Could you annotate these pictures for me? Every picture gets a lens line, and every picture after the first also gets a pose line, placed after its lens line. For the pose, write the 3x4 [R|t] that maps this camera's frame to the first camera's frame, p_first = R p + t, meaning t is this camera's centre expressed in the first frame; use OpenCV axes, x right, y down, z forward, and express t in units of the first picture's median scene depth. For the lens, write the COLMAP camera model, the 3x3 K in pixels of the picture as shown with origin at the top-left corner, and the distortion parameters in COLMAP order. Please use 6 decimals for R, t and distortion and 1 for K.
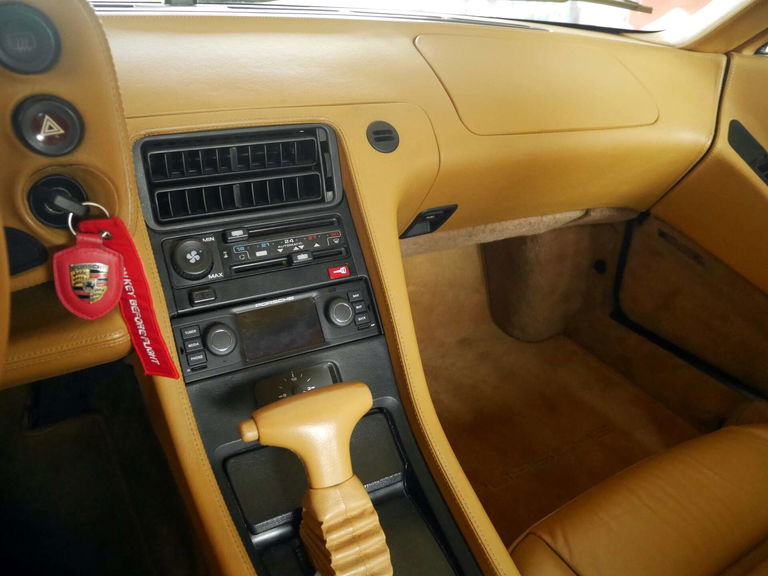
lens RADIAL K [[539.5, 0, 382.9], [0, 539.5, 288.1], [0, 0, 1]] dist [-0.053413, -0.000420]
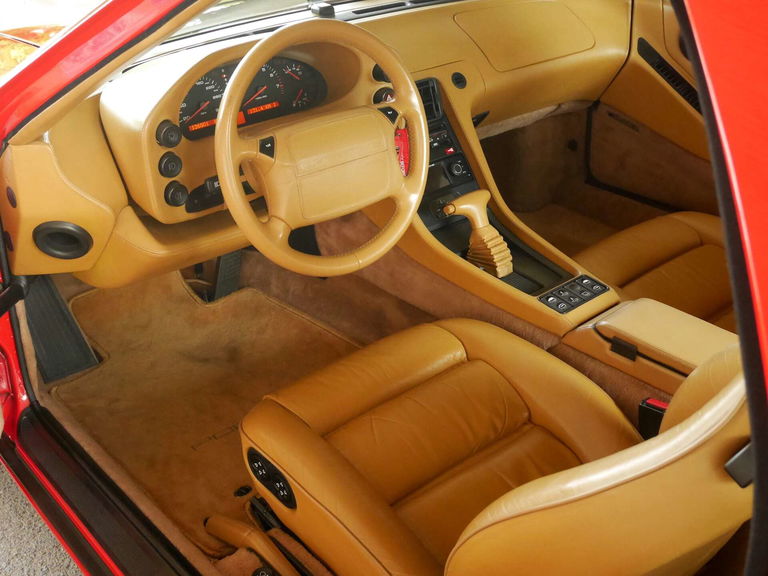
lens RADIAL K [[938.2, 0, 384.0], [0, 938.2, 287.7], [0, 0, 1]] dist [0.009712, 0.000000]
pose [[0.973539, -0.147803, 0.174286, -0.618347], [0.143620, 0.988962, 0.036446, 0.191697], [-0.177749, -0.010450, 0.984020, -1.477113]]
